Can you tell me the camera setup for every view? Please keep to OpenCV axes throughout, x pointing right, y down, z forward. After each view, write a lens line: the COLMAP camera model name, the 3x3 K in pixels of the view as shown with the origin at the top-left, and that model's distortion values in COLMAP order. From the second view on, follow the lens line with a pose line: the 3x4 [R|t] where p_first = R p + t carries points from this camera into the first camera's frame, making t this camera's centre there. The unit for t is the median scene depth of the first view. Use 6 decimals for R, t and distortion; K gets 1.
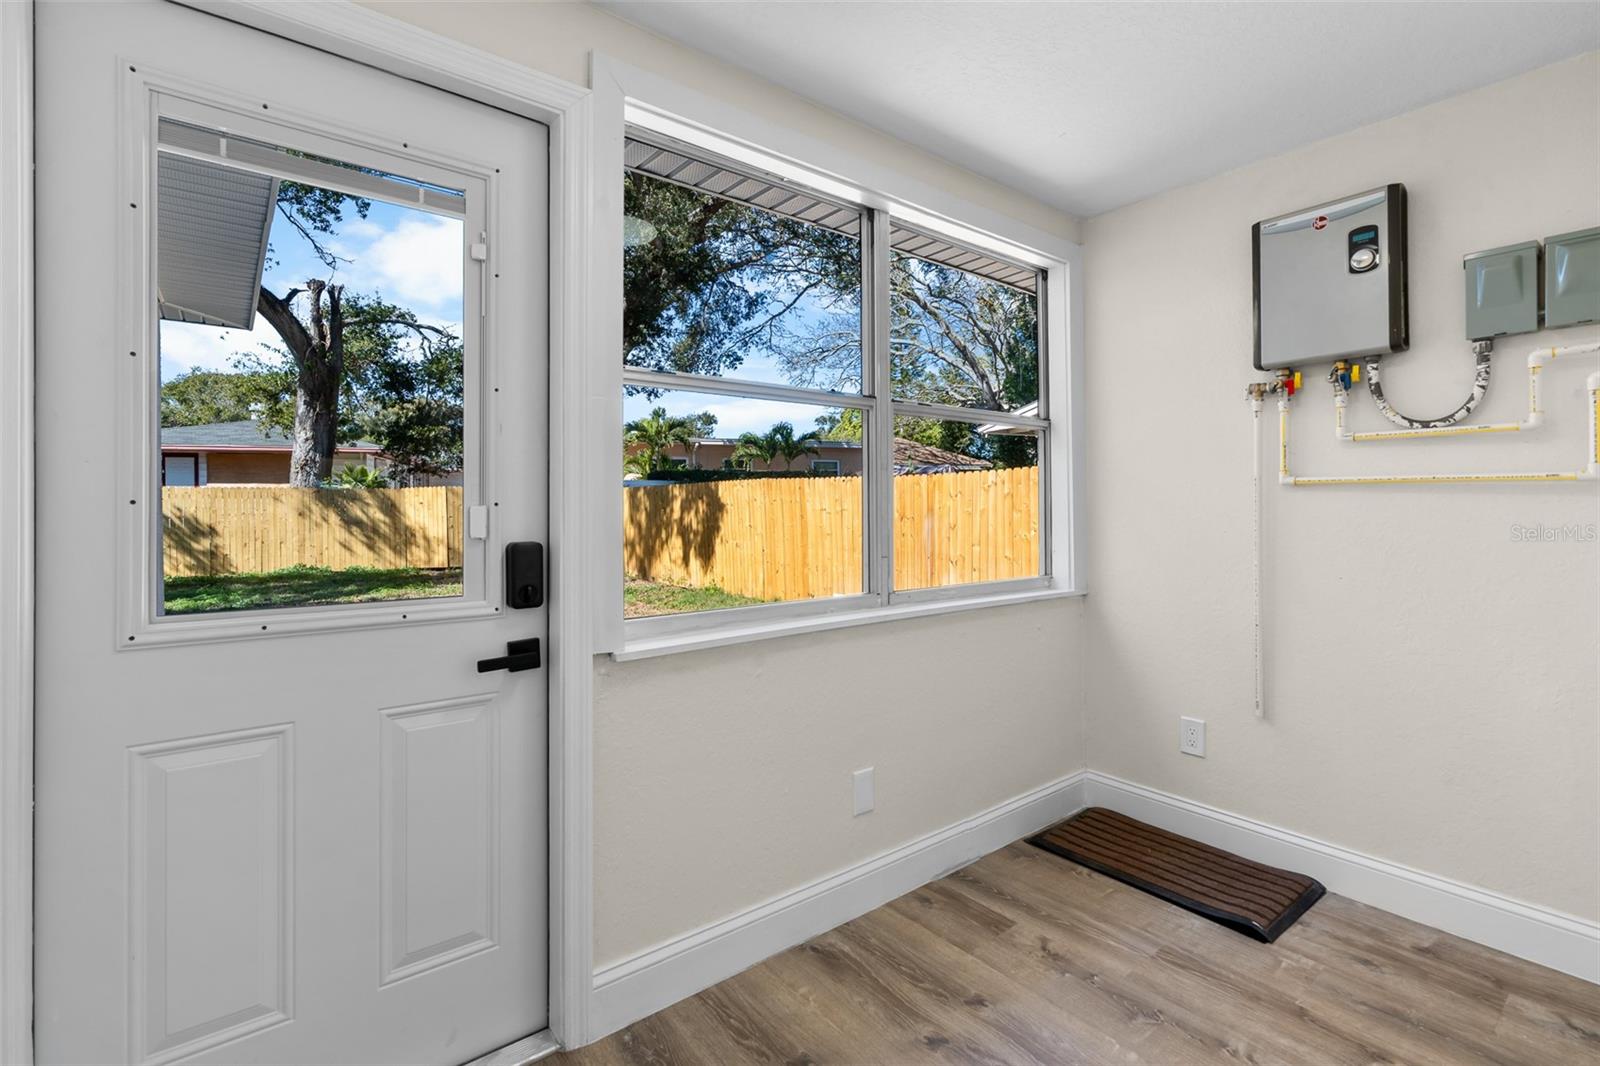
lens RADIAL K [[721.9, 0, 790.8], [0, 721.9, 509.1], [0, 0, 1]] dist [-0.002119, -0.000080]
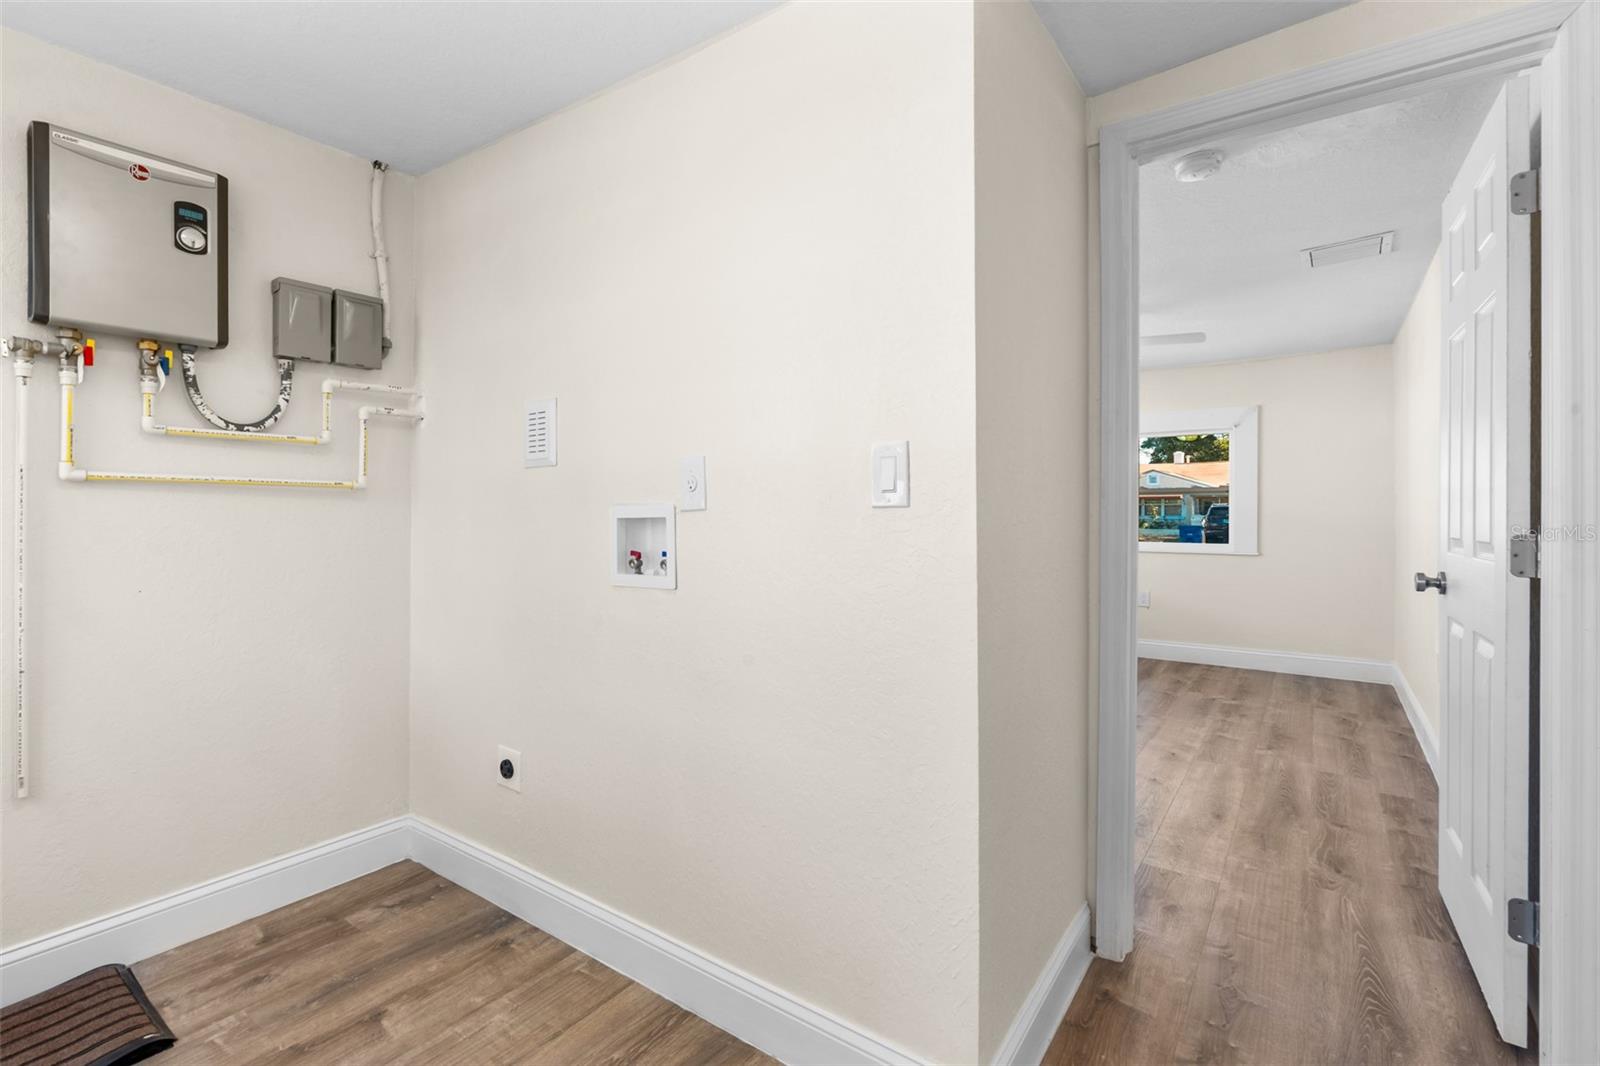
lens RADIAL K [[721.9, 0, 790.8], [0, 721.9, 509.1], [0, 0, 1]] dist [-0.002119, -0.000080]
pose [[-0.277560, 0.007405, 0.960680, -0.303714], [0.005963, 0.999964, -0.005985, 0.008019], [-0.960690, 0.004067, -0.277594, 0.532637]]
